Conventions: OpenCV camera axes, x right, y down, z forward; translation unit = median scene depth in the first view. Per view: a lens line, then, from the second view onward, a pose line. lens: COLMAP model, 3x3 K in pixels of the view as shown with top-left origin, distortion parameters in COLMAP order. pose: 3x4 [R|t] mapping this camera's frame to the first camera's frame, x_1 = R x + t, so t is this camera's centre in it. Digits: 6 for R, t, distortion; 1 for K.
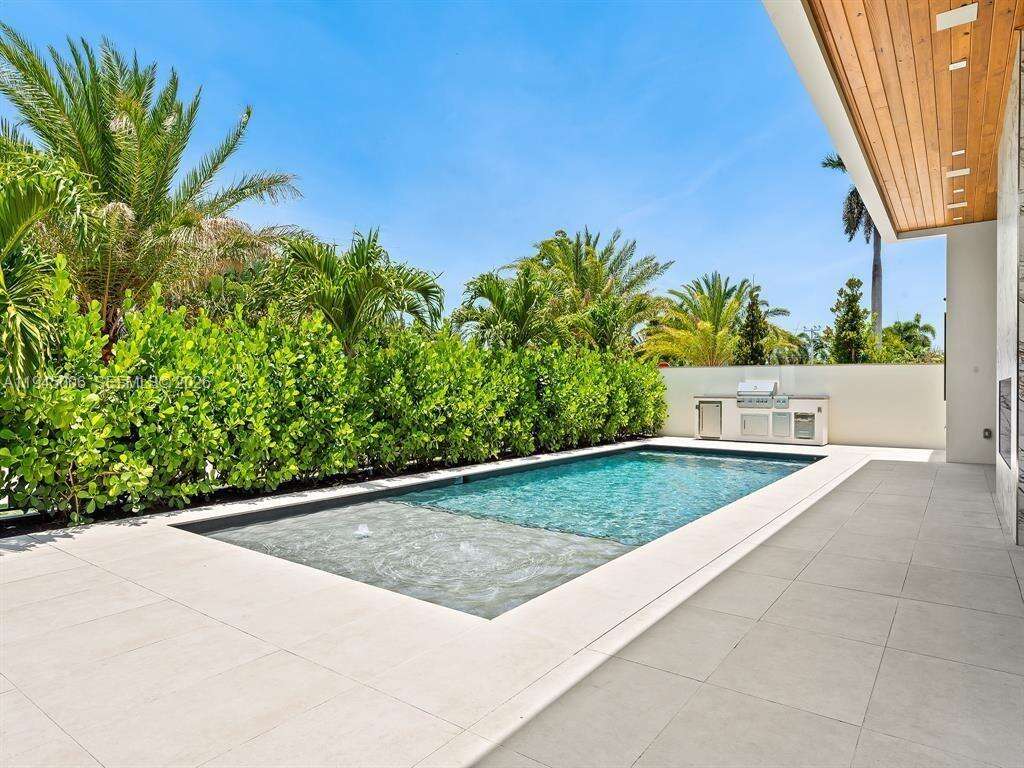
lens RADIAL K [[609.4, 0, 512.0], [0, 609.4, 384.0], [0, 0, 1]] dist [0.001807, 0.000203]
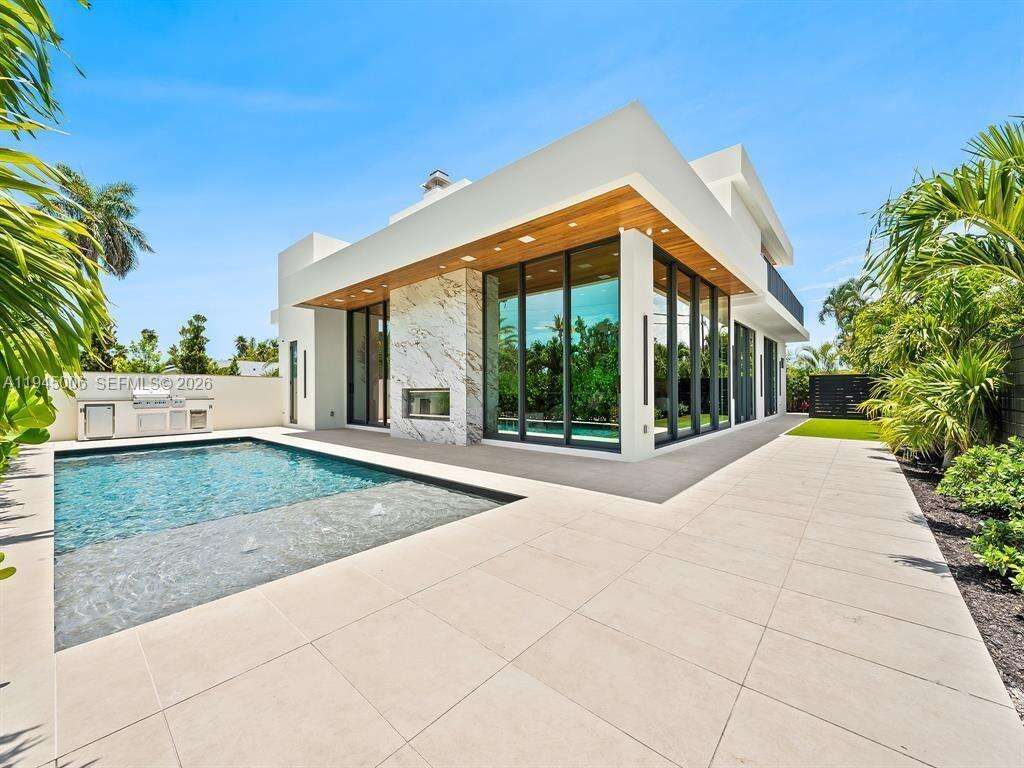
lens RADIAL K [[395.4, 0, 512.5], [0, 395.4, 387.8], [0, 0, 1]] dist [0.001477, 0.000094]
pose [[0.078515, 0.001610, 0.996912, -0.344164], [-0.003821, 0.999992, -0.001314, -0.003560], [-0.996906, -0.003706, 0.078521, 0.216797]]
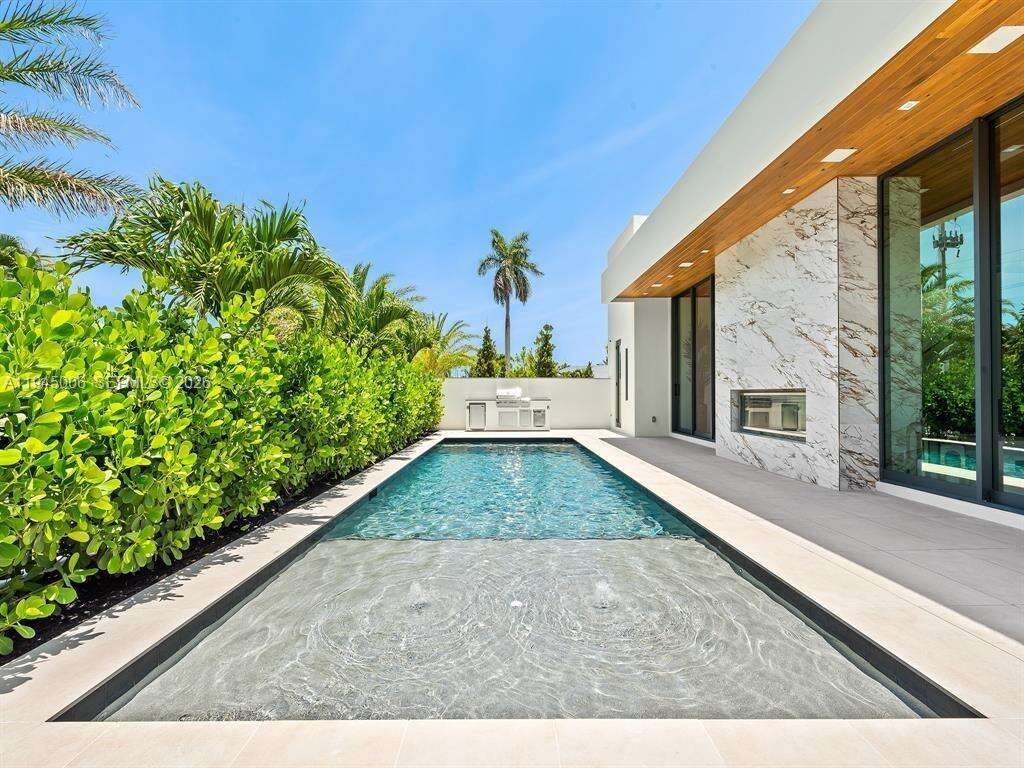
lens RADIAL K [[411.0, 0, 509.8], [0, 411.0, 390.3], [0, 0, 1]] dist [0.000272, -0.000492]
pose [[0.800186, -0.001479, 0.599750, -0.185430], [-0.000011, 0.999997, 0.002481, -0.003089], [-0.599752, -0.001992, 0.800183, 0.220273]]
